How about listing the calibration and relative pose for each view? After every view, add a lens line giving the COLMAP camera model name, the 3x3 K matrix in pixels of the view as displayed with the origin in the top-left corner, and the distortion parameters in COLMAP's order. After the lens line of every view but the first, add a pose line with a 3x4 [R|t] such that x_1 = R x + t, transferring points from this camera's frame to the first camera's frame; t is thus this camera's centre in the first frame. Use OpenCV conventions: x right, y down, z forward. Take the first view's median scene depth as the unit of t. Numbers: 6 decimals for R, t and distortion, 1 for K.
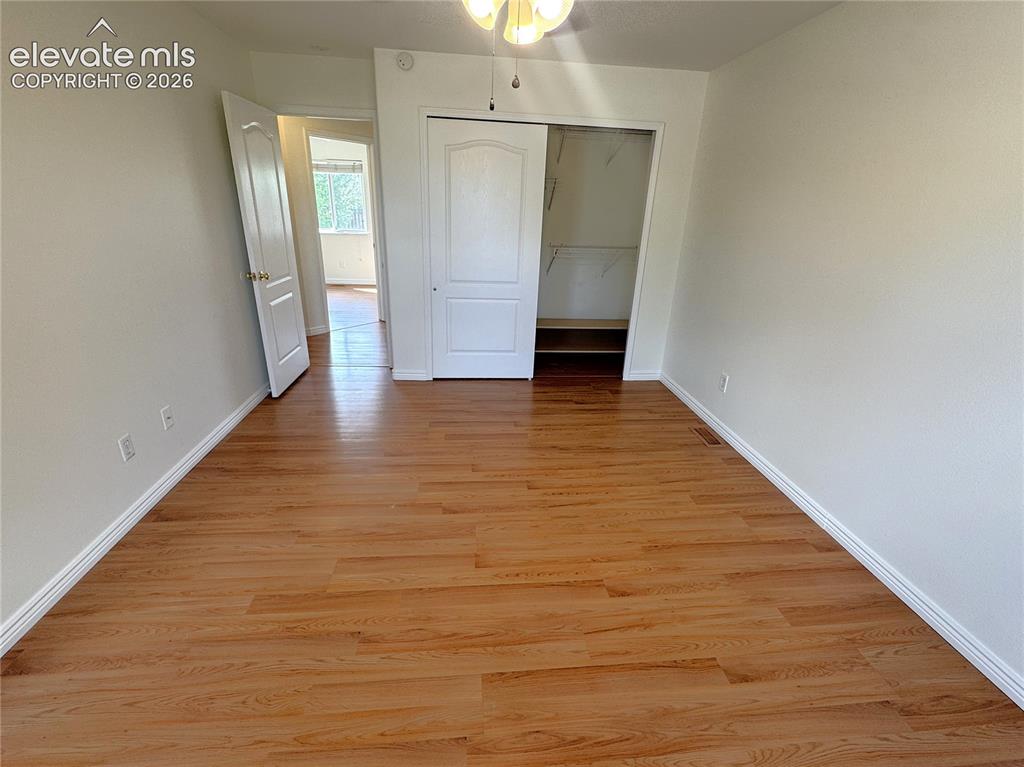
lens RADIAL K [[439.5, 0, 513.5], [0, 439.5, 383.6], [0, 0, 1]] dist [-0.001003, -0.000724]
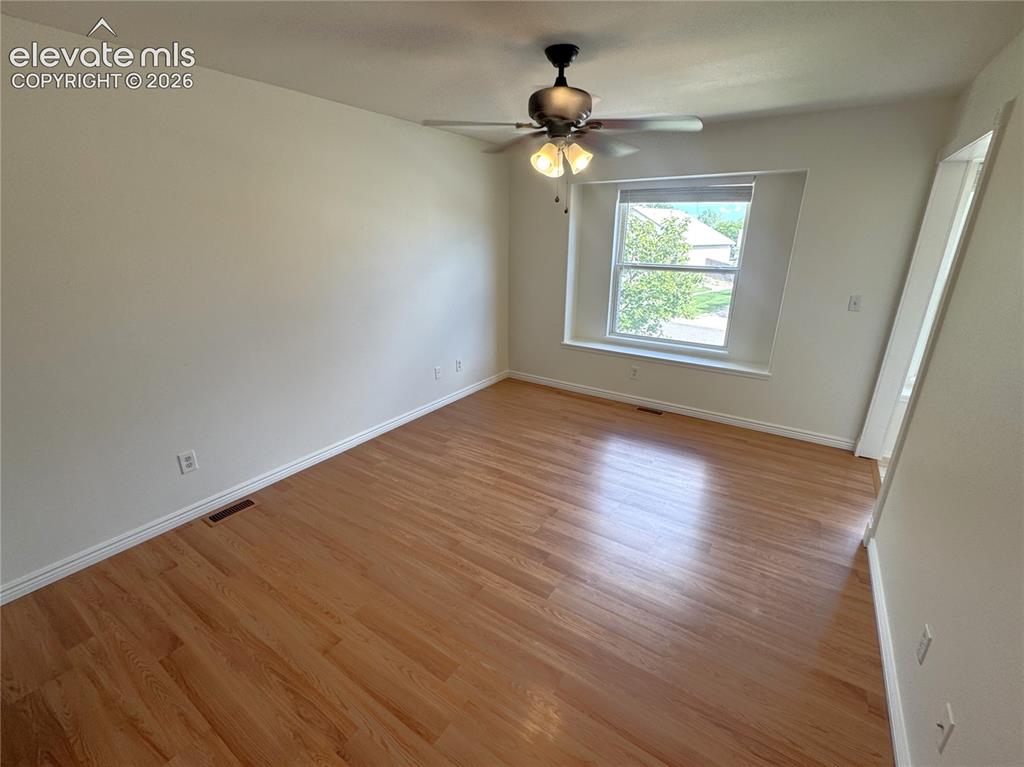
lens RADIAL K [[439.5, 0, 513.5], [0, 439.5, 383.6], [0, 0, 1]] dist [-0.001003, -0.000724]
pose [[-0.758978, -0.251761, 0.600474, -0.574883], [0.216841, 0.771846, 0.597690, -0.617391], [-0.613949, 0.583841, -0.531222, 1.267394]]
